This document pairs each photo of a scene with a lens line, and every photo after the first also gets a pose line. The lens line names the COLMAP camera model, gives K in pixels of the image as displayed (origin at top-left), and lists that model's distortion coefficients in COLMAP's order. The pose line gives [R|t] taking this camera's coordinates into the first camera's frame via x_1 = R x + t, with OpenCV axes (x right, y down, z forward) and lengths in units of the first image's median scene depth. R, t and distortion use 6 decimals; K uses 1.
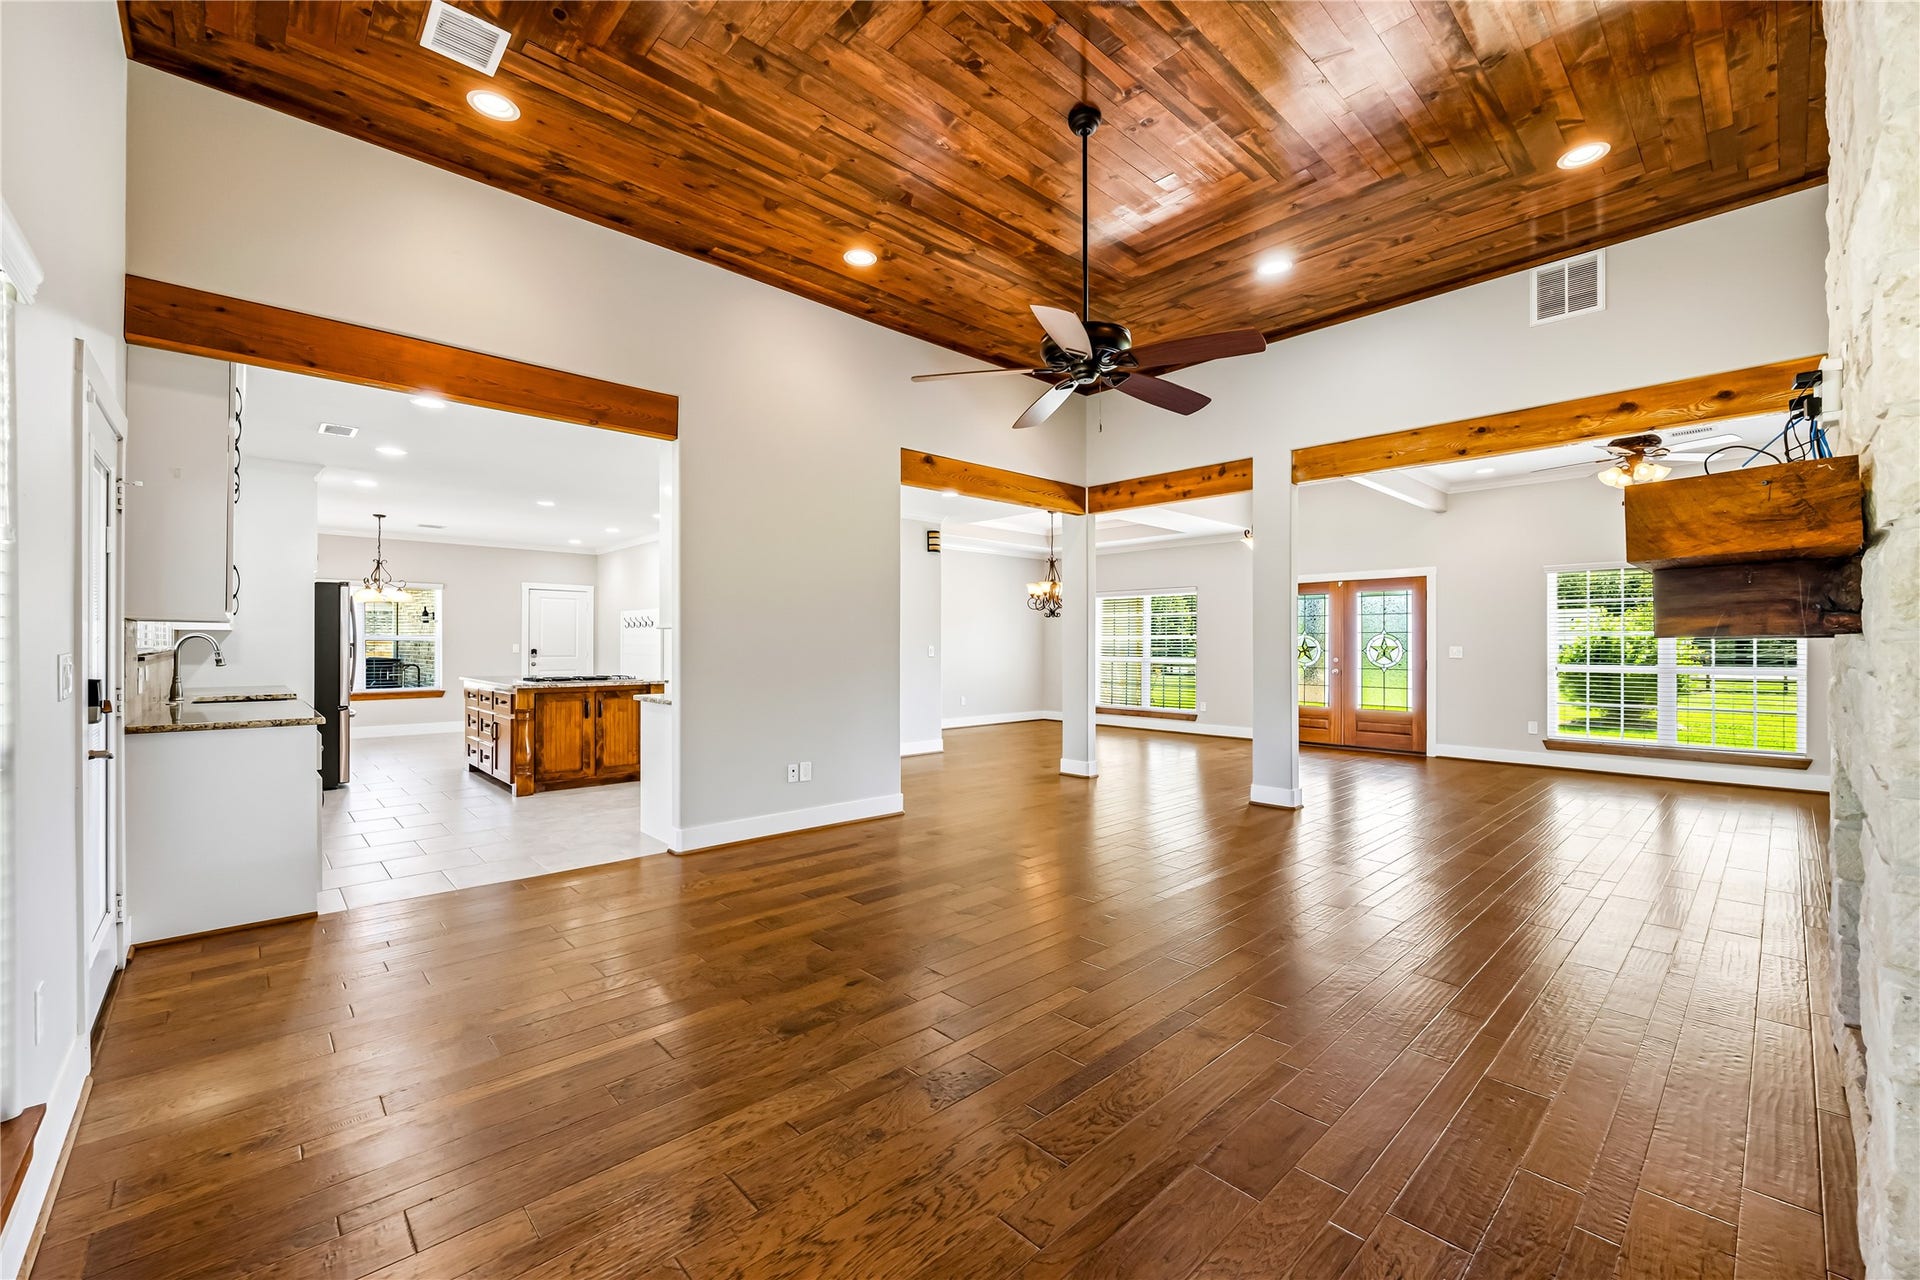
lens RADIAL K [[778.0, 0, 954.0], [0, 778.0, 644.2], [0, 0, 1]] dist [0.002831, -0.000015]
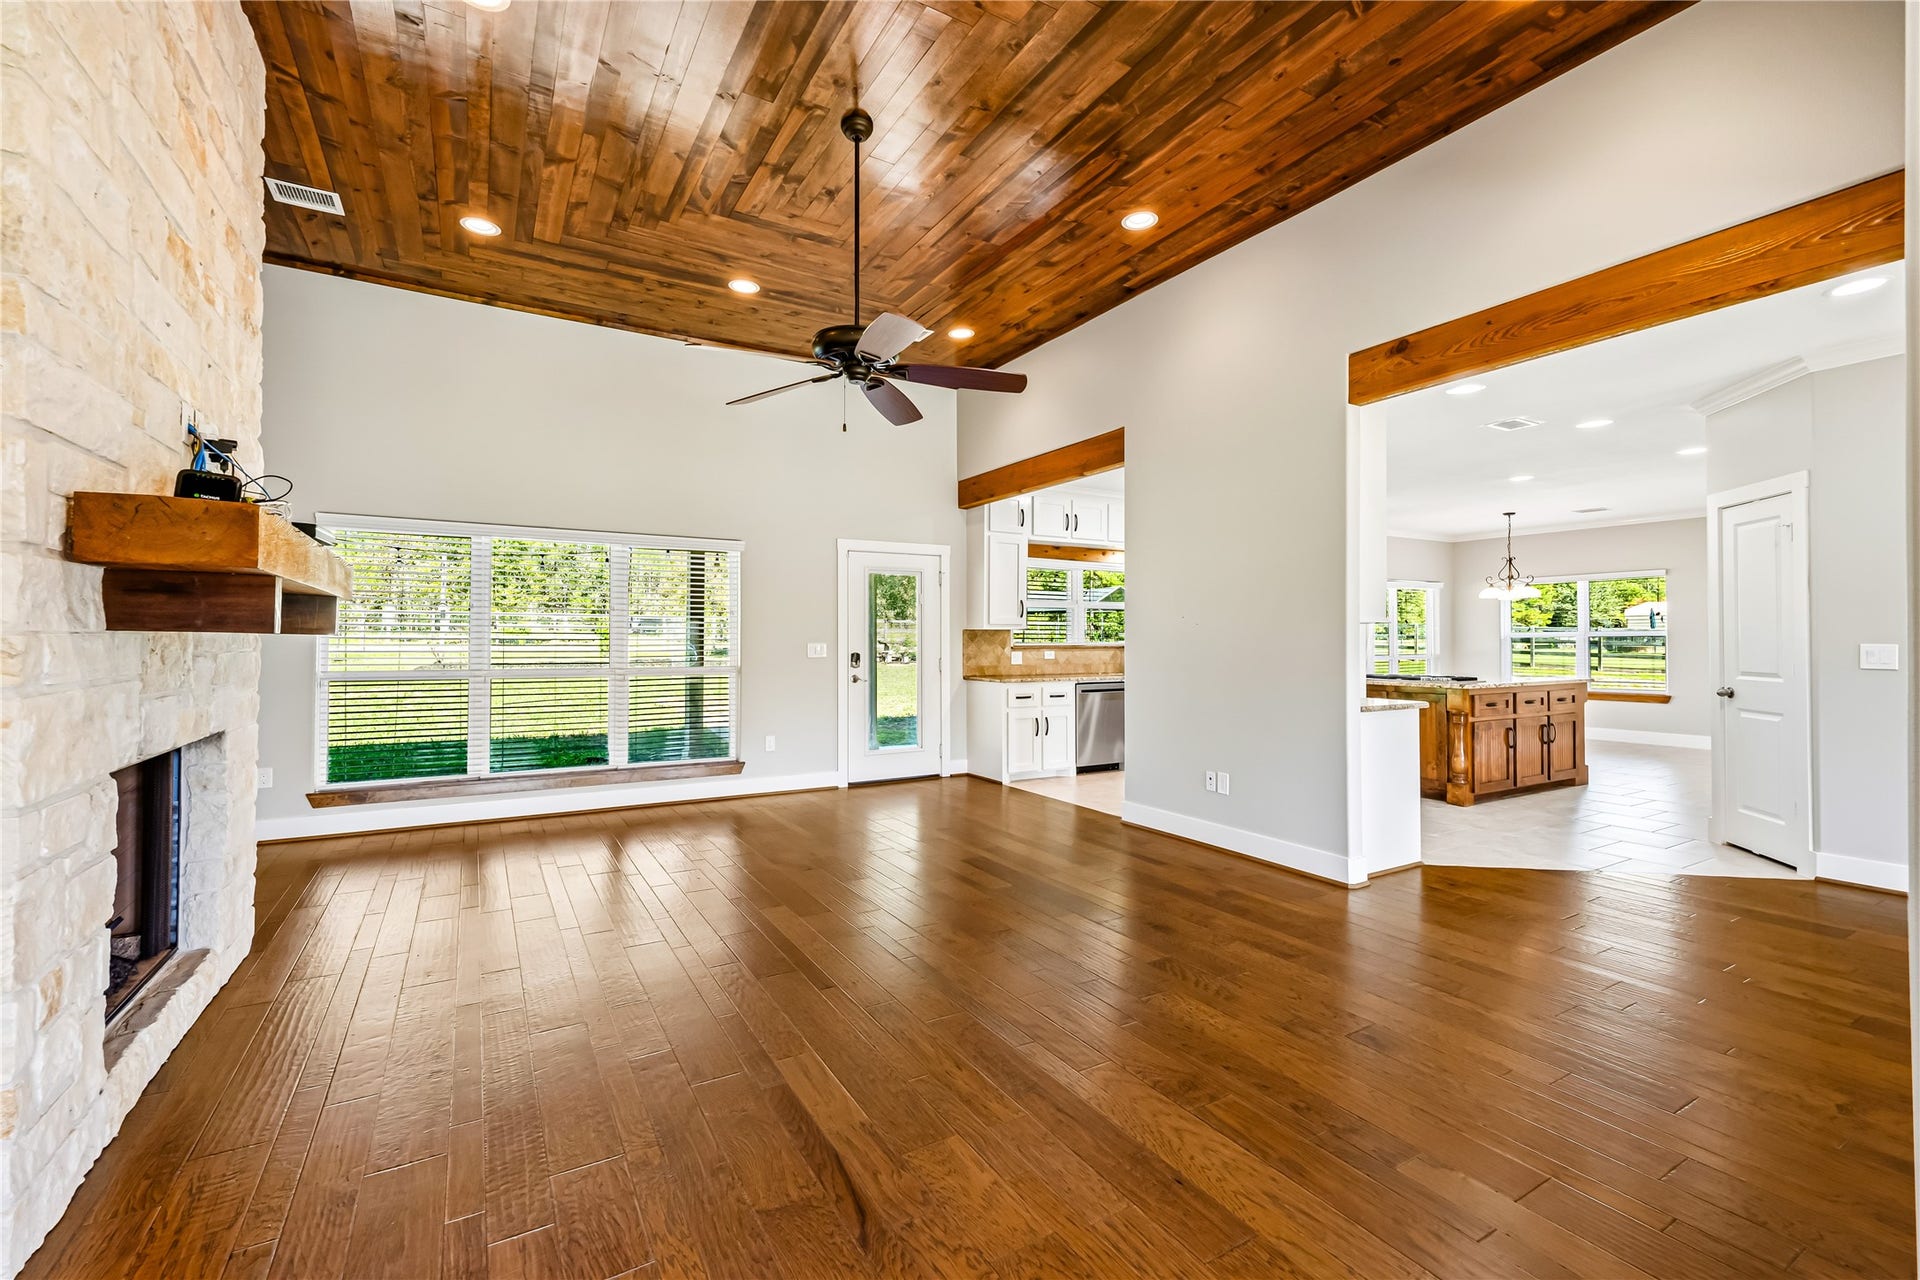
lens RADIAL K [[818.9, 0, 959.5], [0, 818.9, 629.7], [0, 0, 1]] dist [-0.000750, -0.000042]
pose [[-0.211251, -0.013821, -0.977334, 0.896148], [0.000394, 0.999899, -0.014225, 0.001872], [0.977432, -0.003391, -0.211224, 1.030019]]
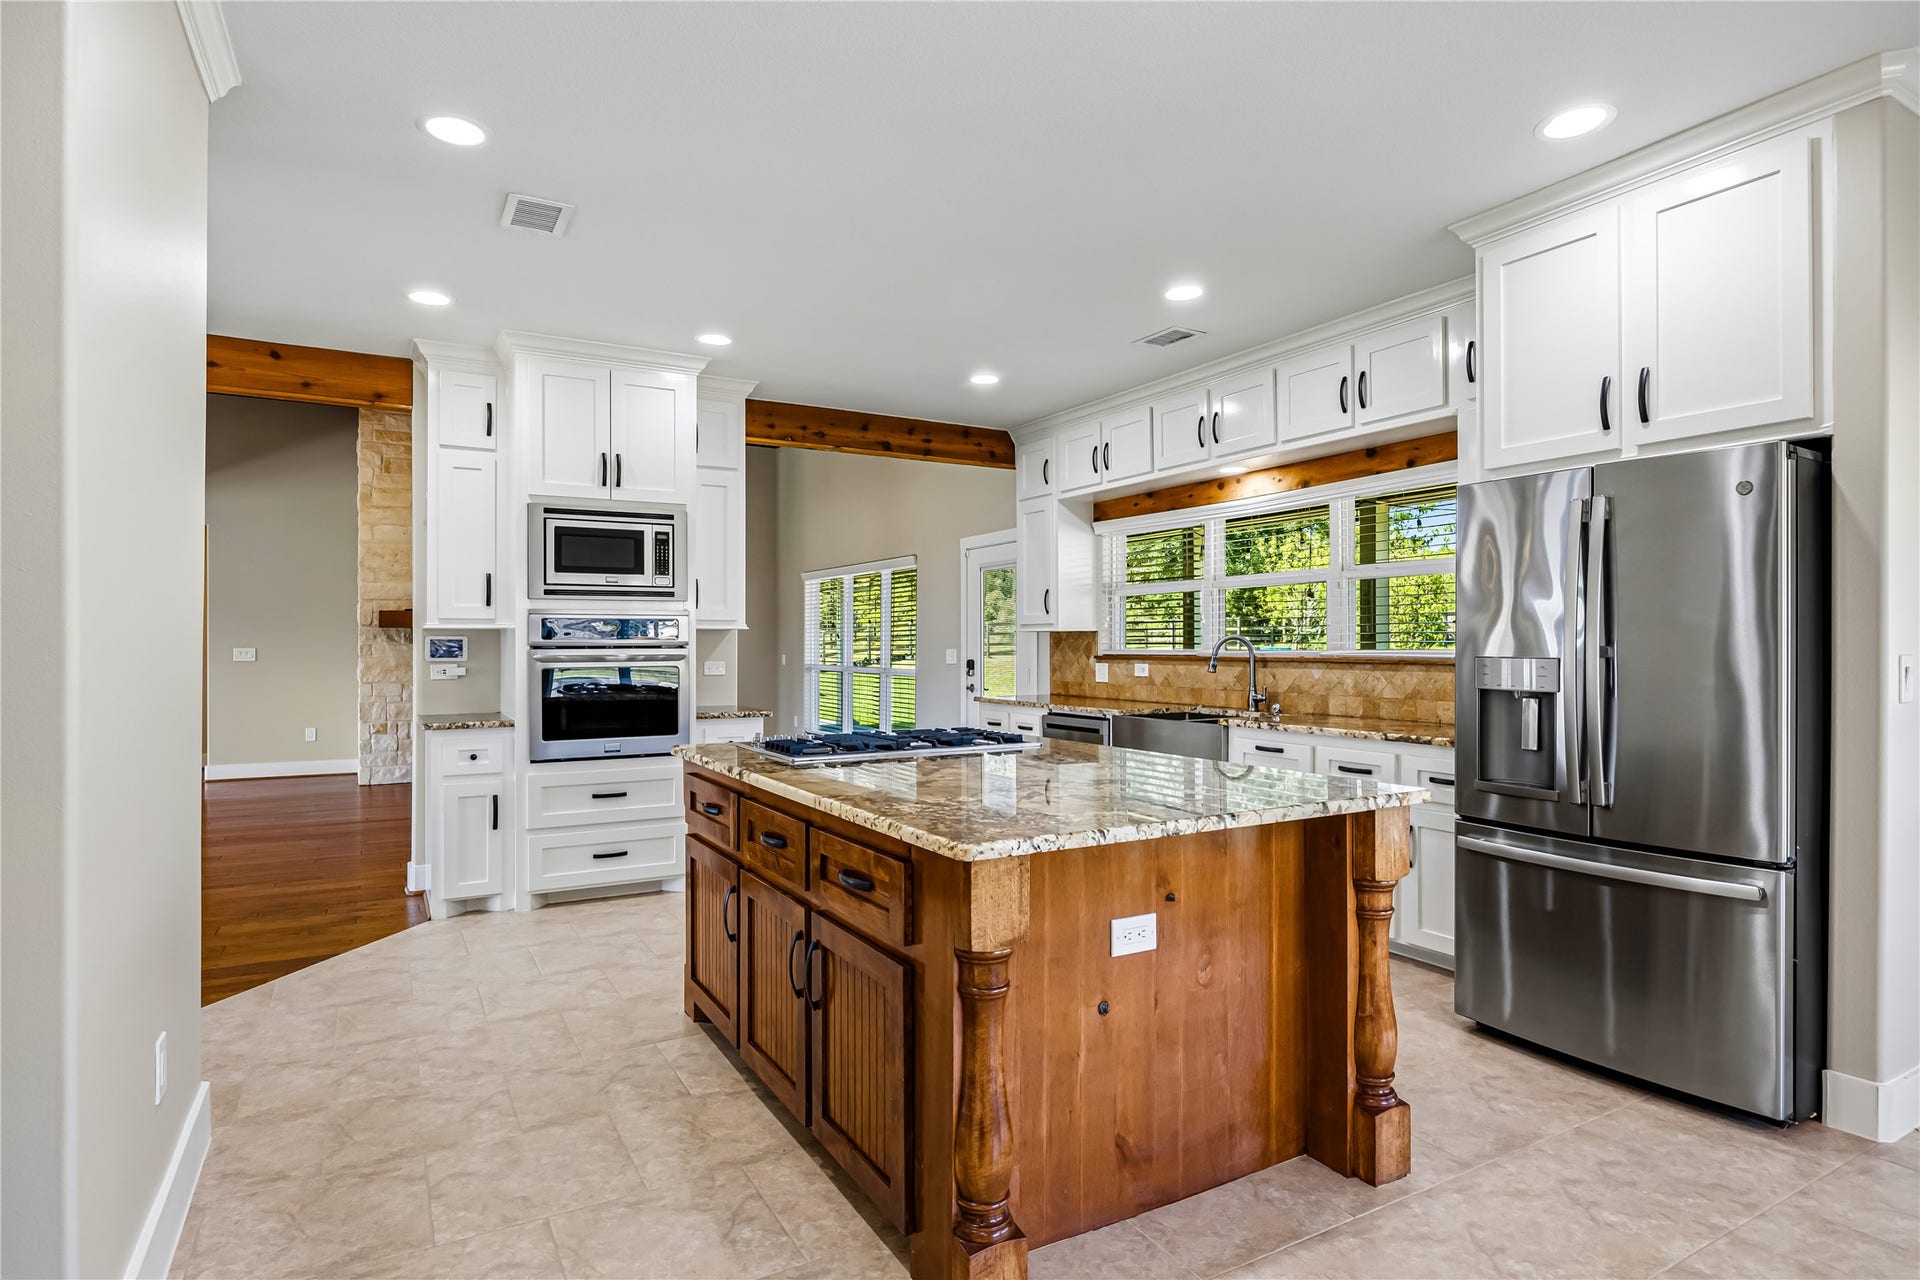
lens RADIAL K [[1033.4, 0, 957.3], [0, 1033.4, 640.2], [0, 0, 1]] dist [-0.000317, 0.000093]
pose [[-0.972628, 0.000664, 0.232367, -0.954132], [-0.000409, 0.999989, -0.004568, -0.002126], [-0.232367, -0.004538, -0.972618, 2.256913]]
